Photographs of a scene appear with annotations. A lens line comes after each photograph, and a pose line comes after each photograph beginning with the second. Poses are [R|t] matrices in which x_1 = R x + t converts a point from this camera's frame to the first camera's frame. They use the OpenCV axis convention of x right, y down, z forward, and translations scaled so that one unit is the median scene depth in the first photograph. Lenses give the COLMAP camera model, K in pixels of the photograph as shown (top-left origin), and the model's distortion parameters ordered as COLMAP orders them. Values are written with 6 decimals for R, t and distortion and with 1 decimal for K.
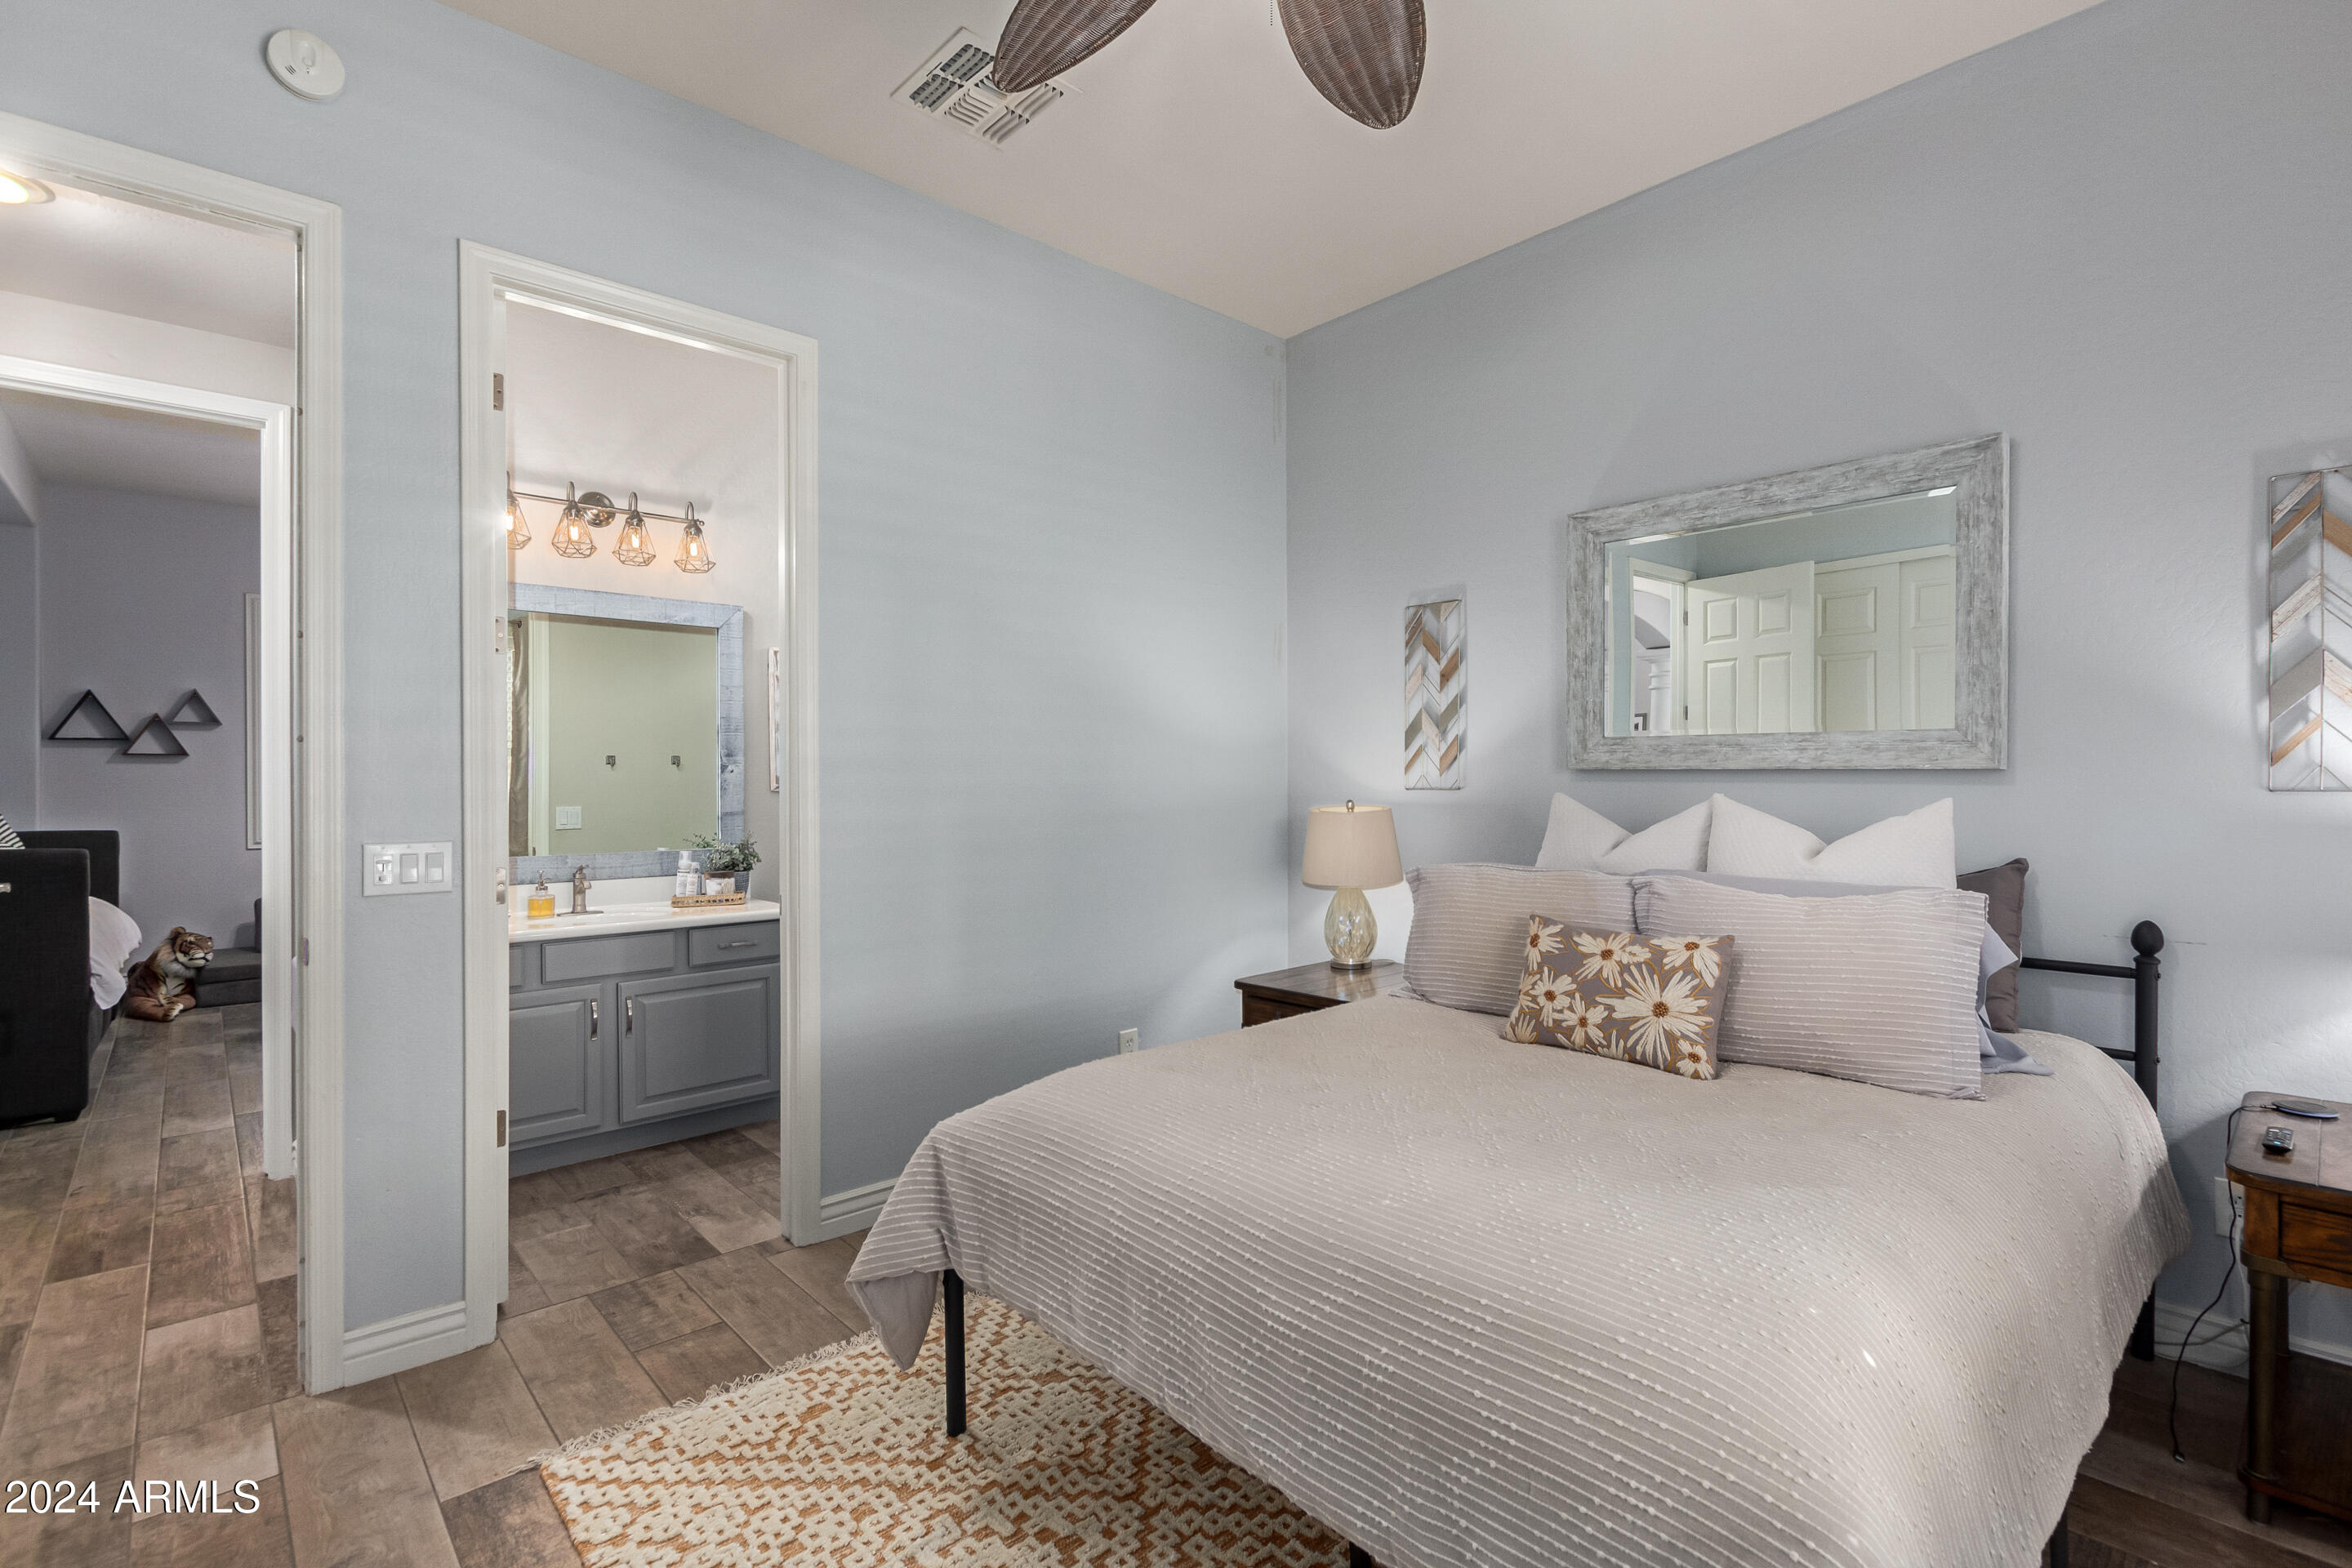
lens RADIAL K [[1087.1, 0, 1167.0], [0, 1087.1, 778.4], [0, 0, 1]] dist [-0.002769, -0.000114]
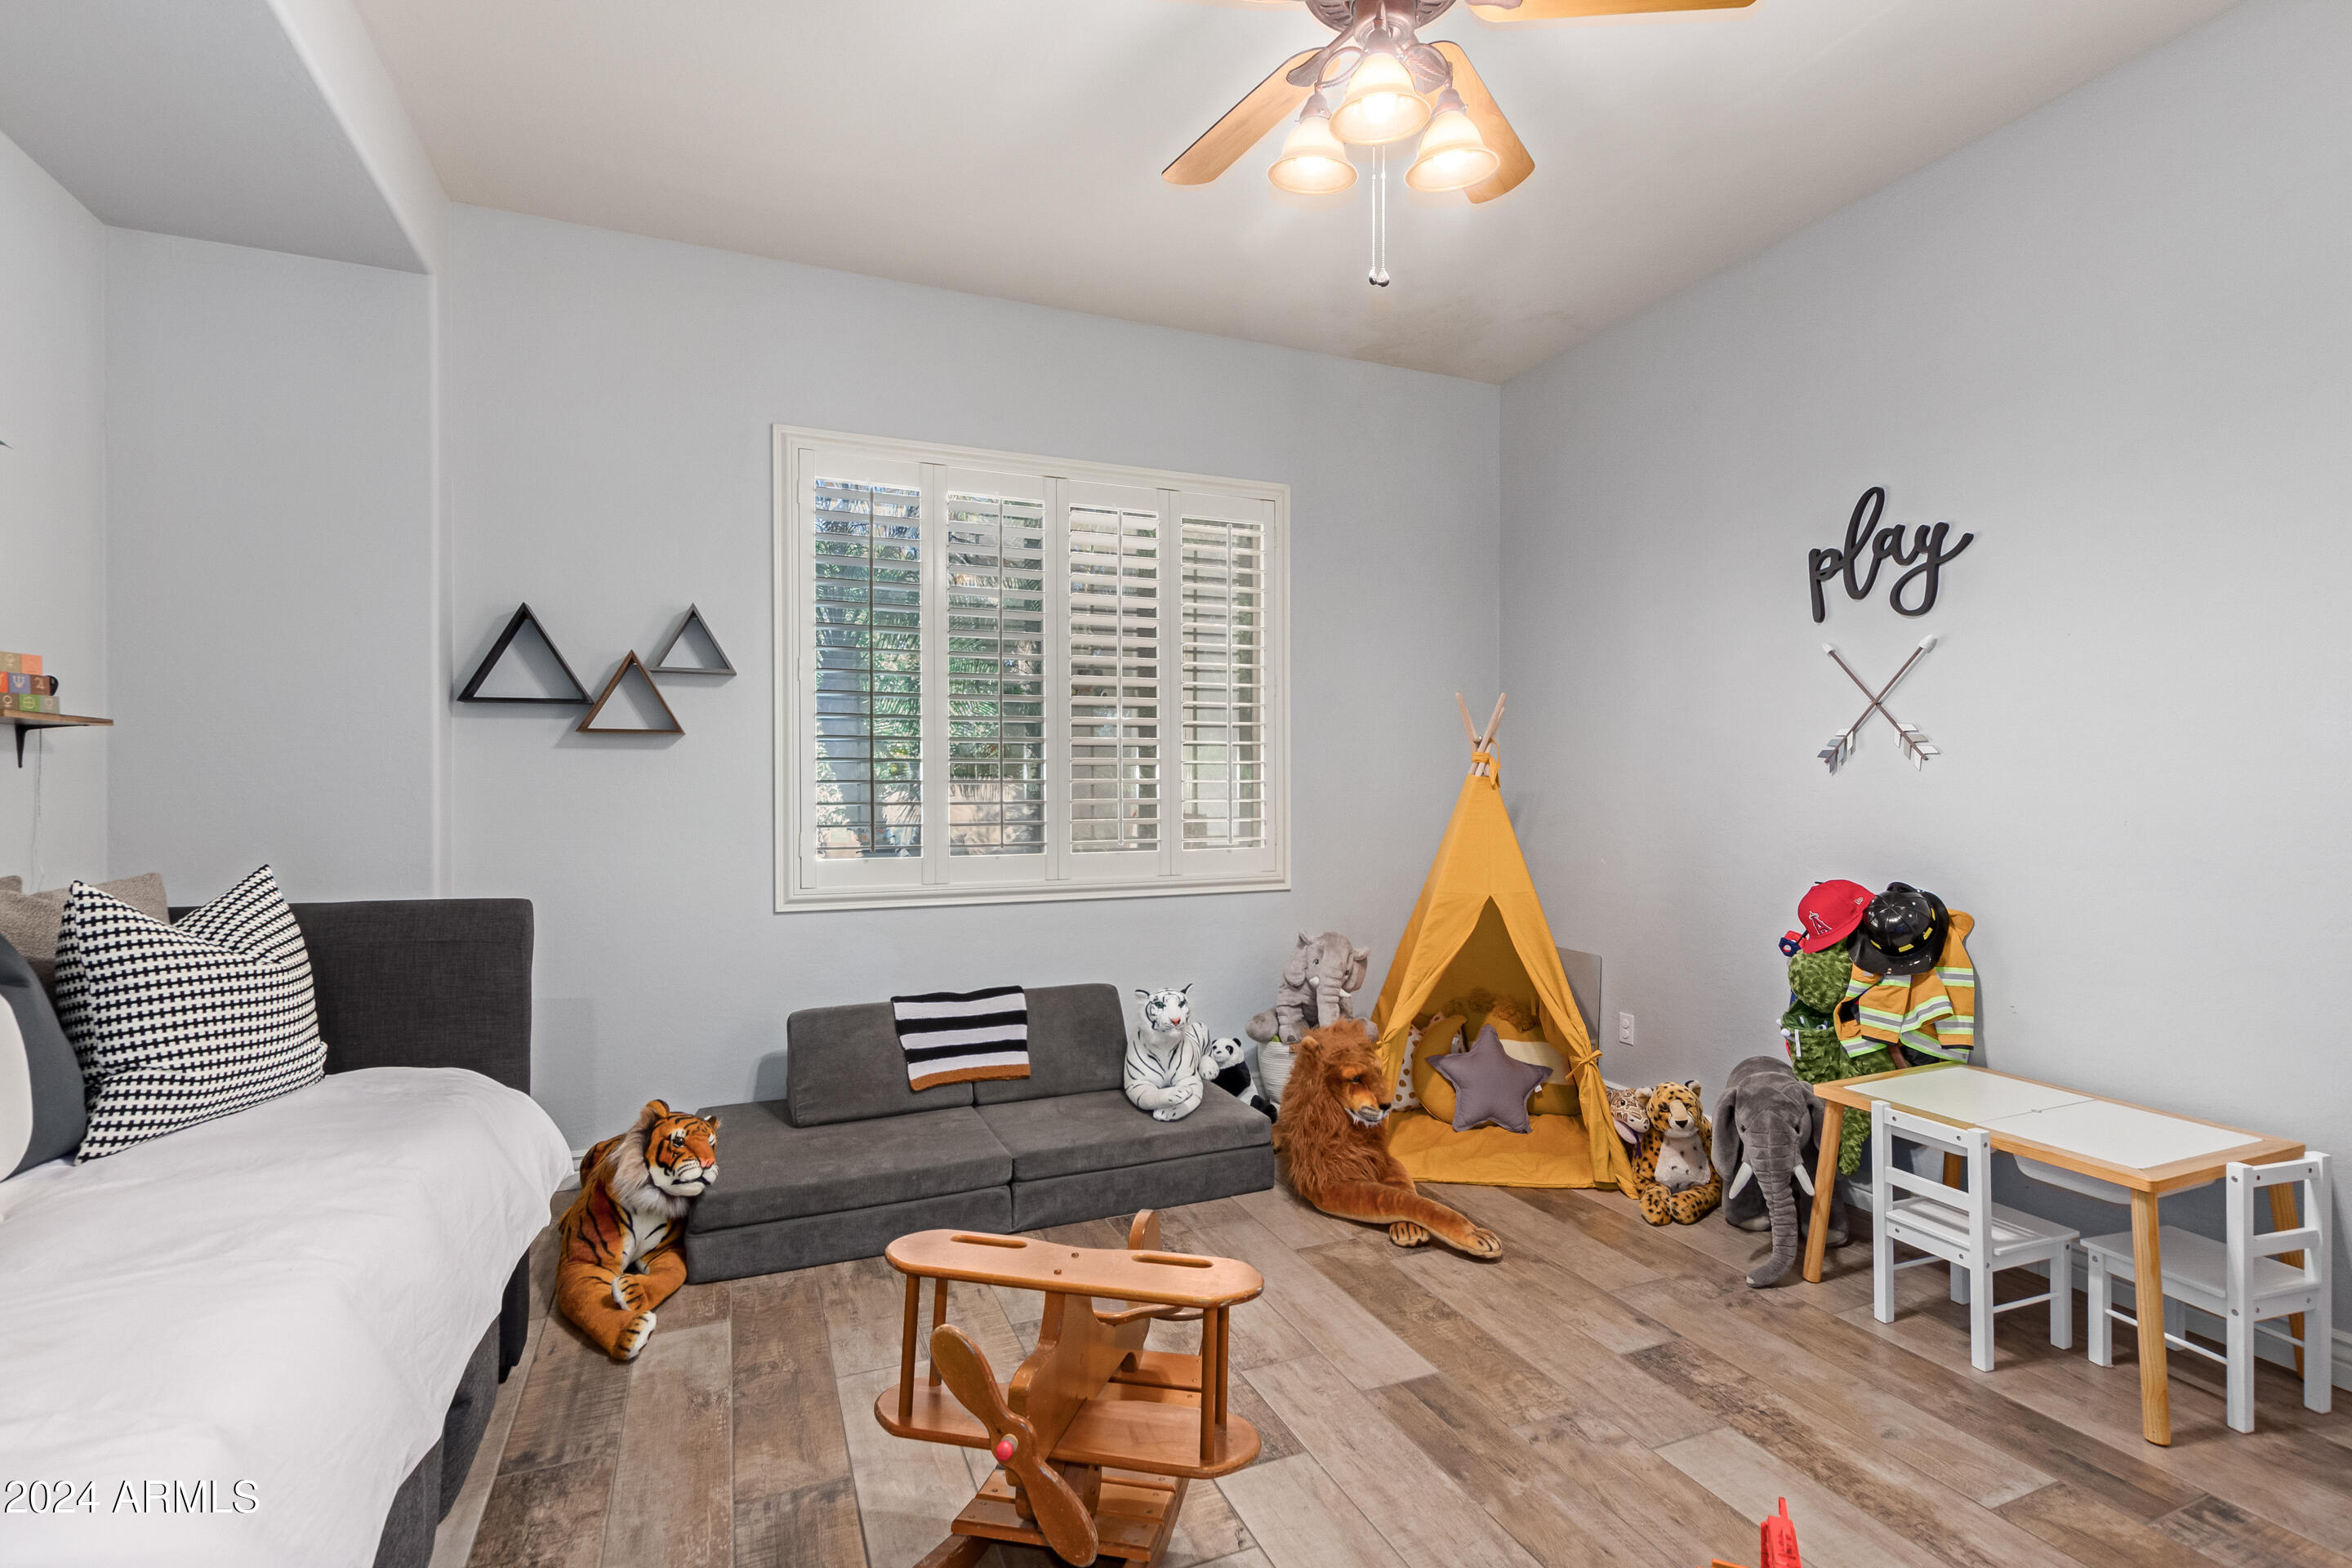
lens RADIAL K [[1087.1, 0, 1181.4], [0, 1087.1, 783.1], [0, 0, 1]] dist [-0.002769, -0.000114]
pose [[0.945499, -0.001067, -0.325624, -0.530375], [0.000036, 0.999995, -0.003172, 0.005022], [0.325626, 0.002987, 0.945494, 0.612425]]
